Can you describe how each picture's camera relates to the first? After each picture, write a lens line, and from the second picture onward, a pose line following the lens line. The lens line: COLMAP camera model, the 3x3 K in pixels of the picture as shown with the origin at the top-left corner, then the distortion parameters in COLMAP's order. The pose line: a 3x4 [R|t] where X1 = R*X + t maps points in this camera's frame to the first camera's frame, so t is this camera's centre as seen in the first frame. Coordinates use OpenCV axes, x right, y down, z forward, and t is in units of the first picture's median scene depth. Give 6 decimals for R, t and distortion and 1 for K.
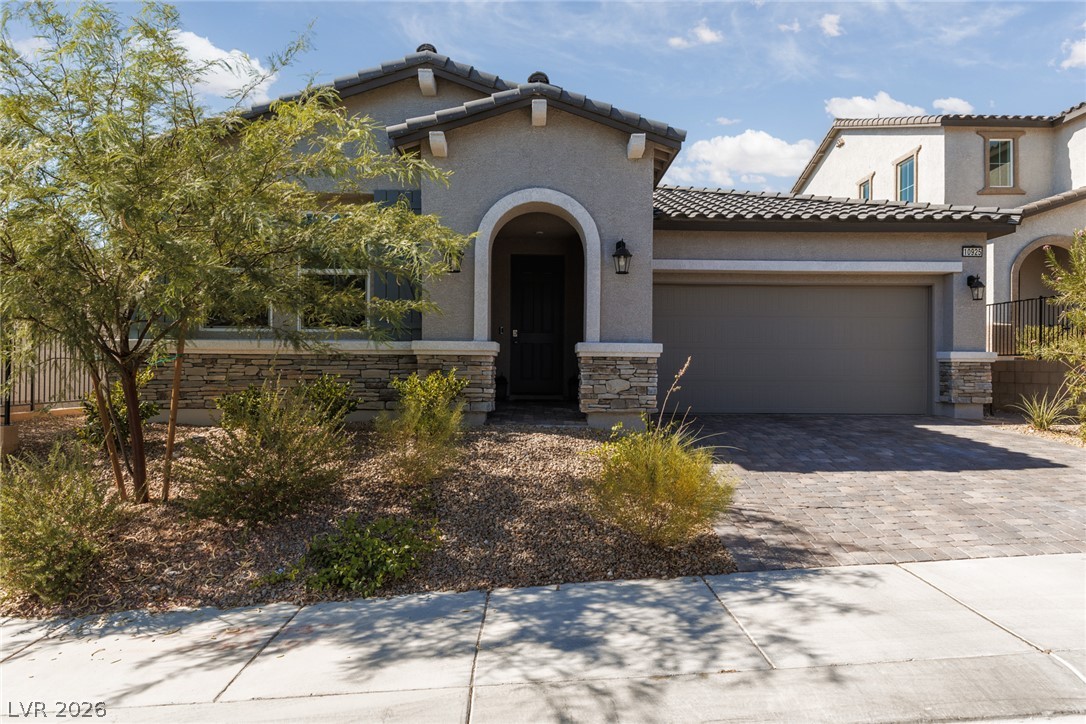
lens RADIAL K [[687.5, 0, 542.9], [0, 687.5, 362.6], [0, 0, 1]] dist [0.016984, -0.007744]
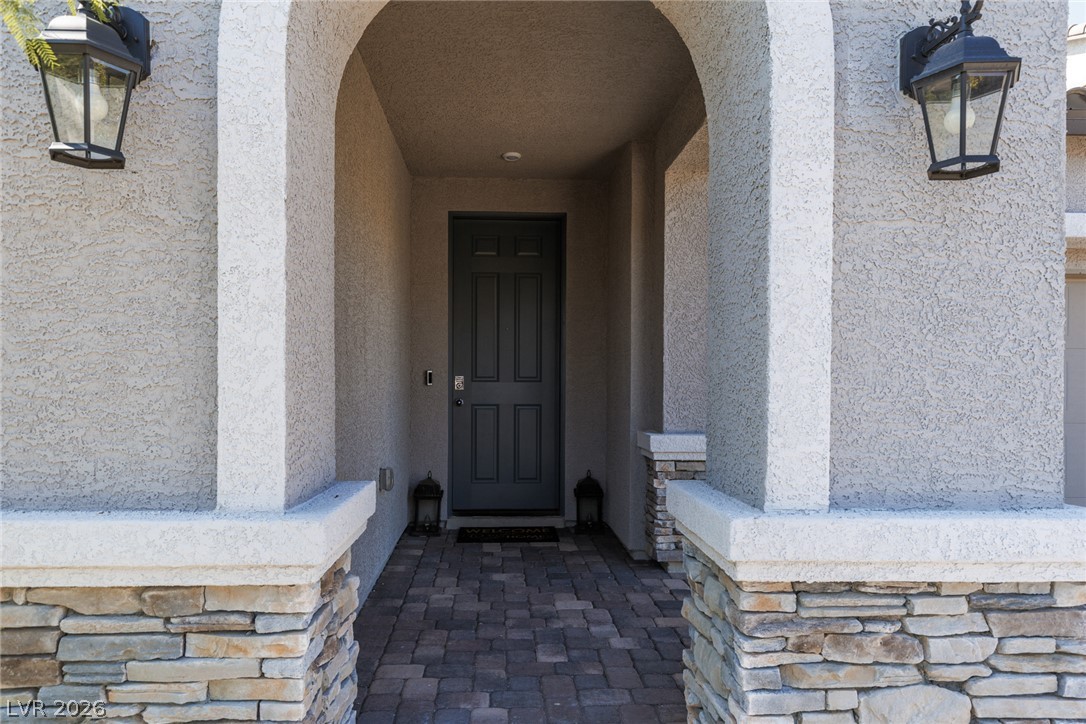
lens RADIAL K [[687.5, 0, 519.2], [0, 687.5, 384.5], [0, 0, 1]] dist [0.016984, -0.007744]
pose [[0.999714, -0.004556, 0.023494, -0.016299], [0.004255, 0.999908, 0.012856, -0.070987], [-0.023550, -0.012752, 0.999641, 0.794820]]
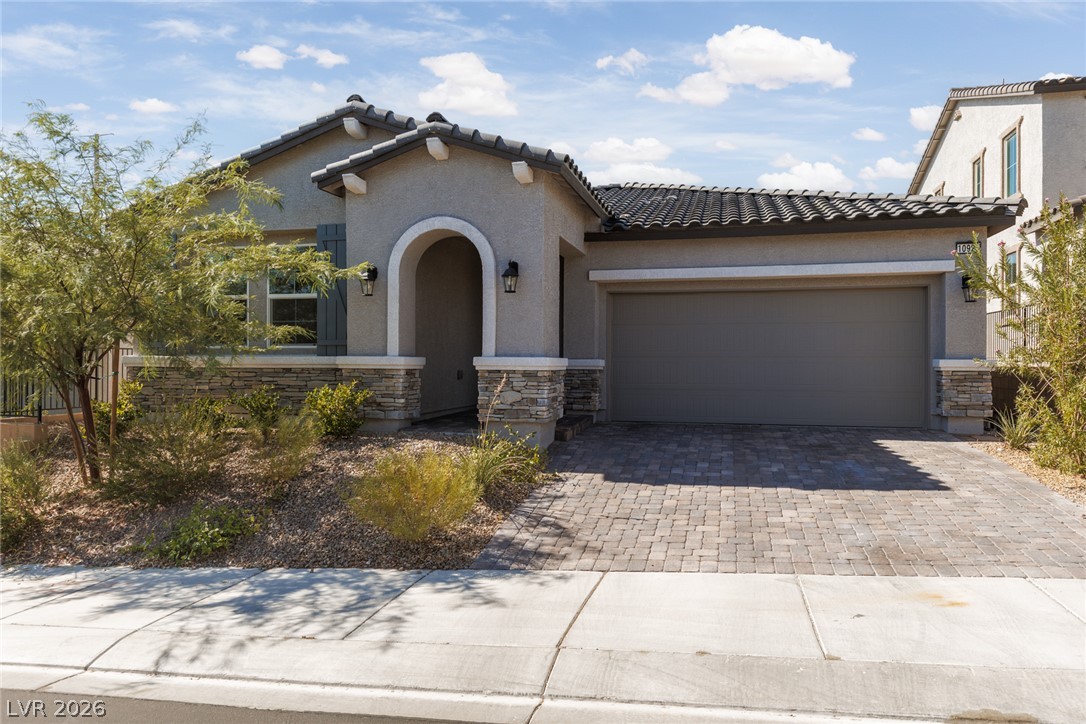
lens RADIAL K [[717.7, 0, 542.7], [0, 717.7, 361.4], [0, 0, 1]] dist [0.005373, -0.004475]
pose [[0.964829, -0.004817, -0.262835, 0.451051], [0.004888, 0.999988, -0.000382, -0.020991], [0.262834, -0.000916, 0.964841, -0.063127]]
